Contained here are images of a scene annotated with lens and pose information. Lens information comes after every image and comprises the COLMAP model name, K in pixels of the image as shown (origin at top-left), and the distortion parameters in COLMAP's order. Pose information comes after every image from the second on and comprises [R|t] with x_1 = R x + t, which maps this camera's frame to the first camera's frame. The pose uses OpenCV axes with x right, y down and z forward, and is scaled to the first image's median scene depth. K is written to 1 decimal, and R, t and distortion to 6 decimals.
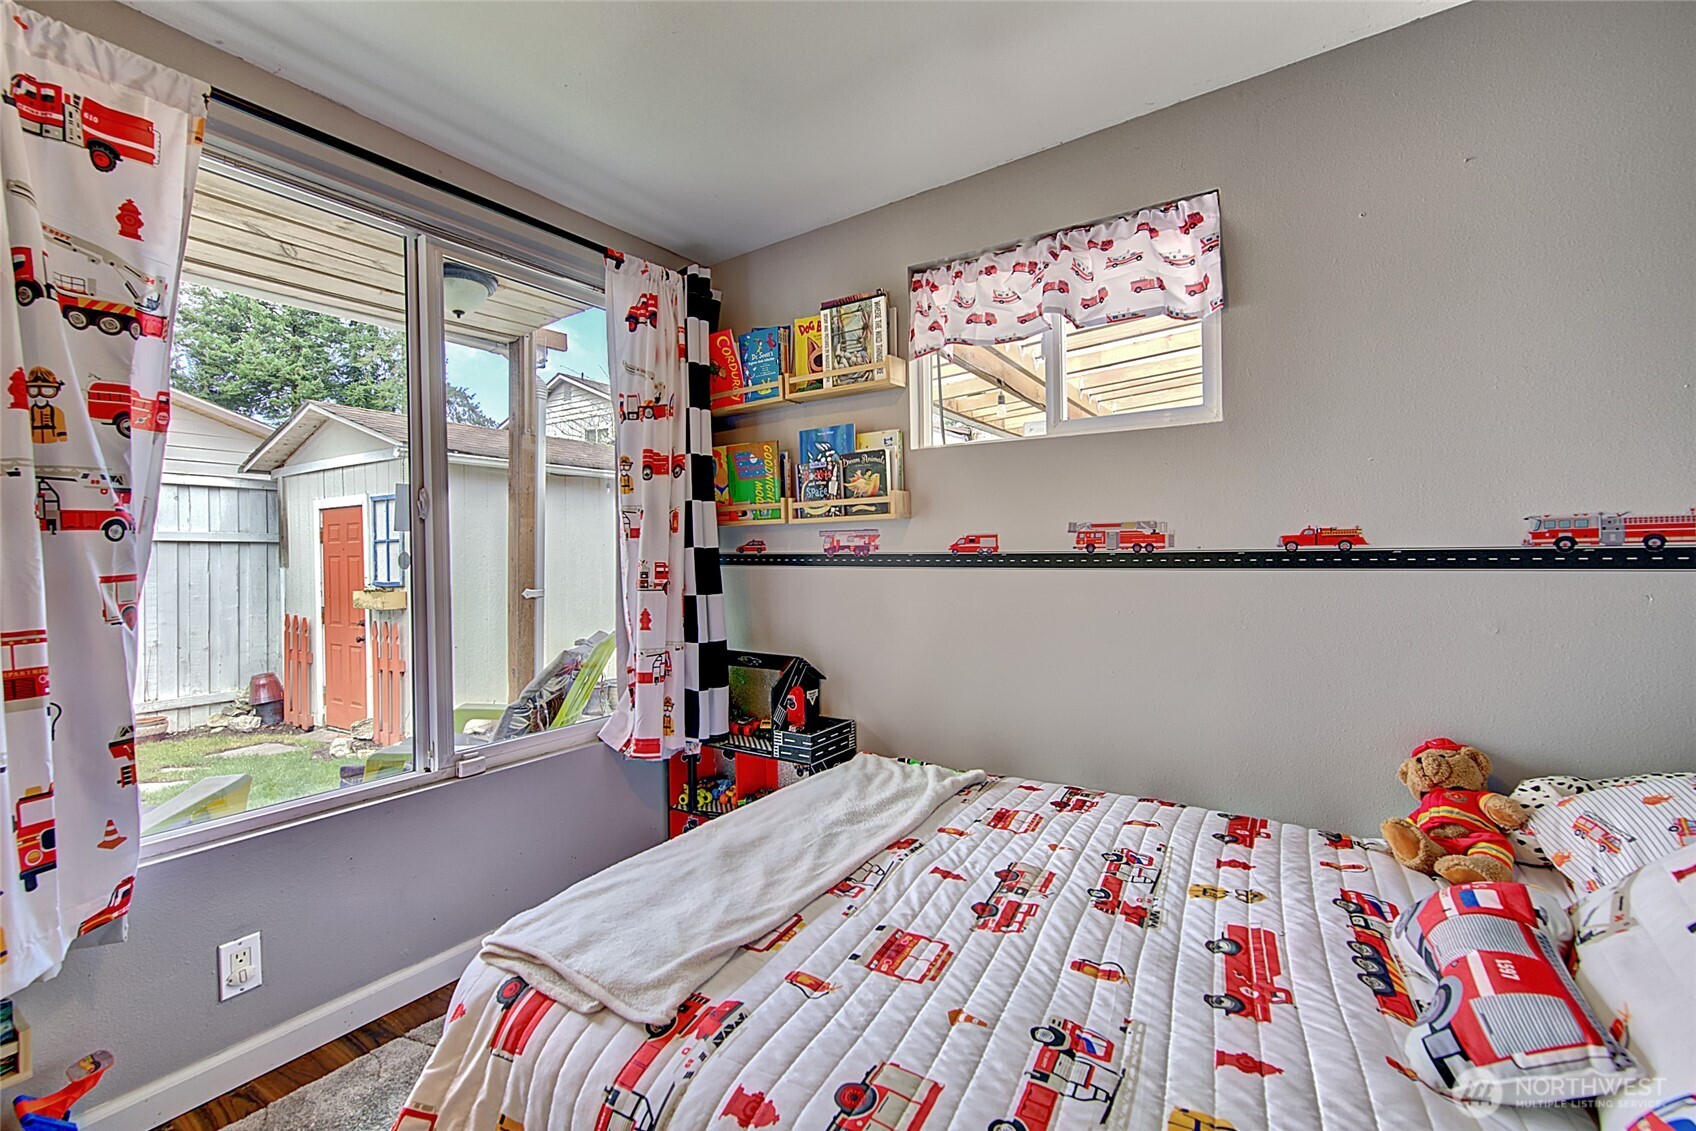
lens RADIAL K [[730.7, 0, 854.3], [0, 730.7, 559.9], [0, 0, 1]] dist [0.000596, 0.002681]
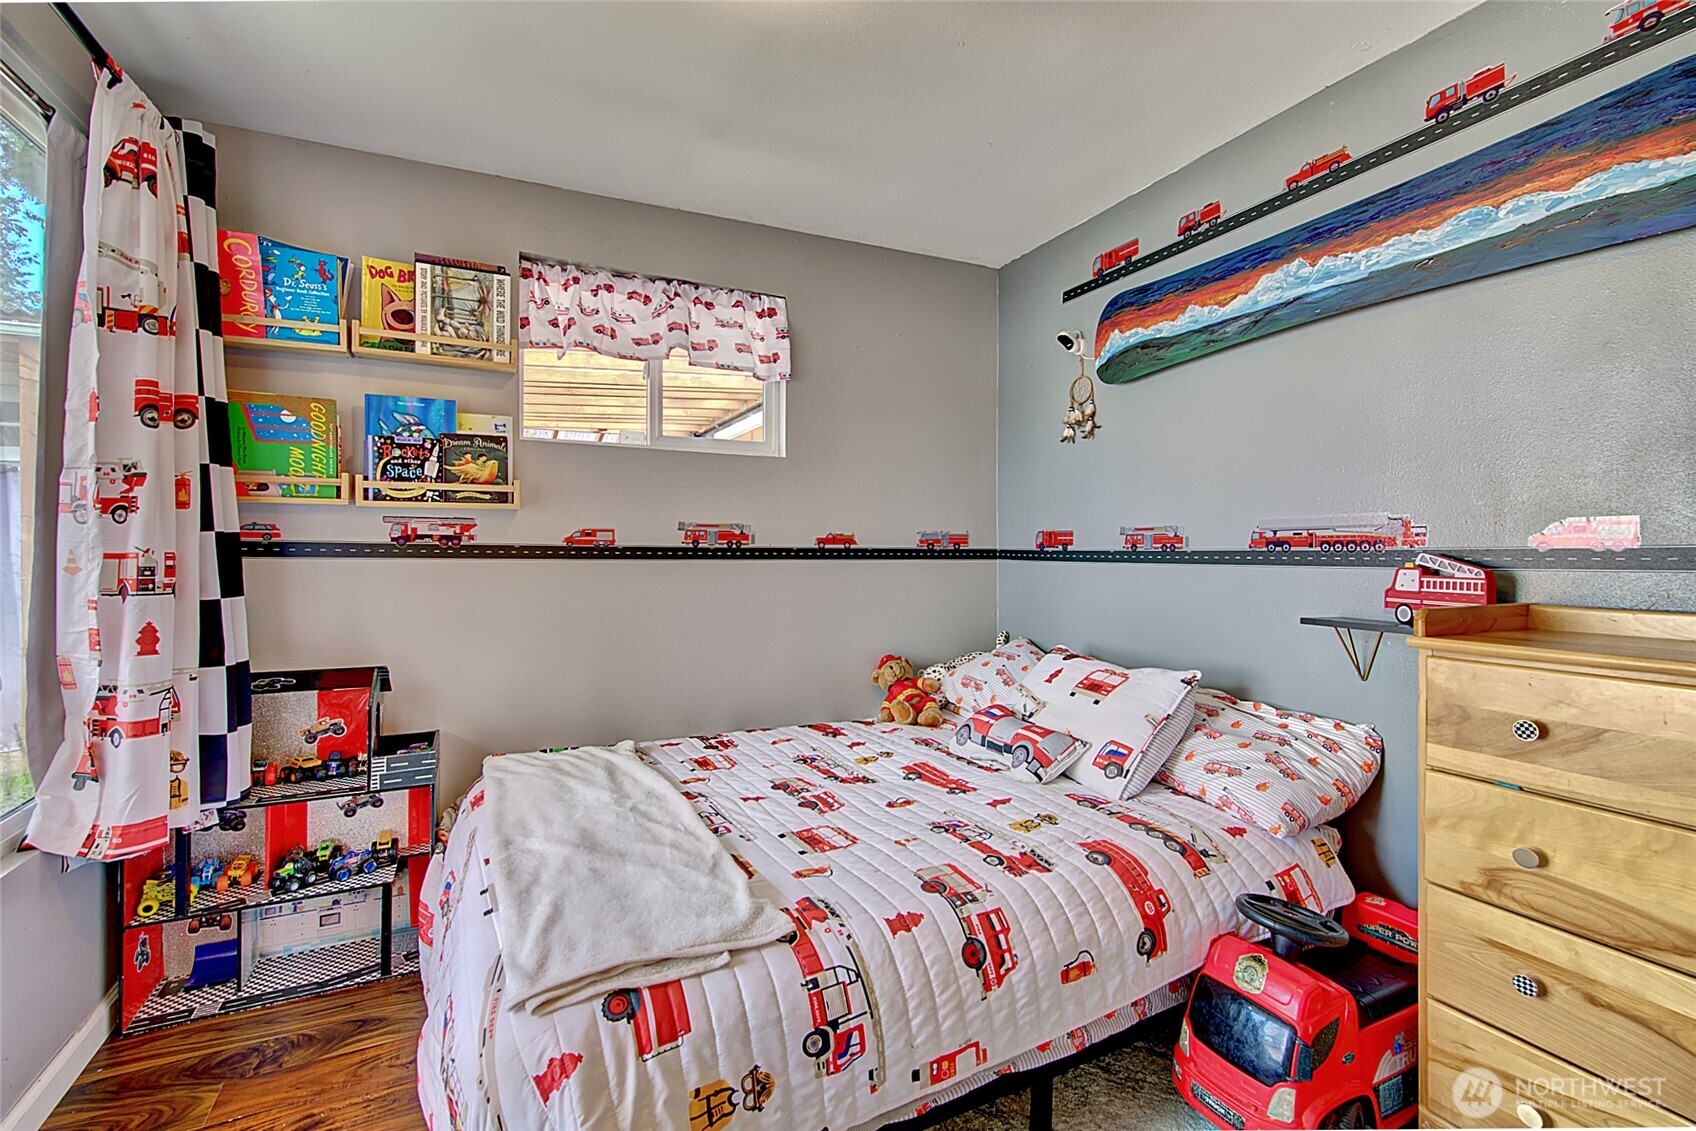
lens RADIAL K [[730.7, 0, 843.1], [0, 730.7, 552.6], [0, 0, 1]] dist [0.000596, 0.002681]
pose [[0.512794, 0.006387, 0.858488, -0.564709], [-0.006880, 0.999971, -0.003331, 0.001520], [-0.858484, -0.004198, 0.512823, 0.132139]]
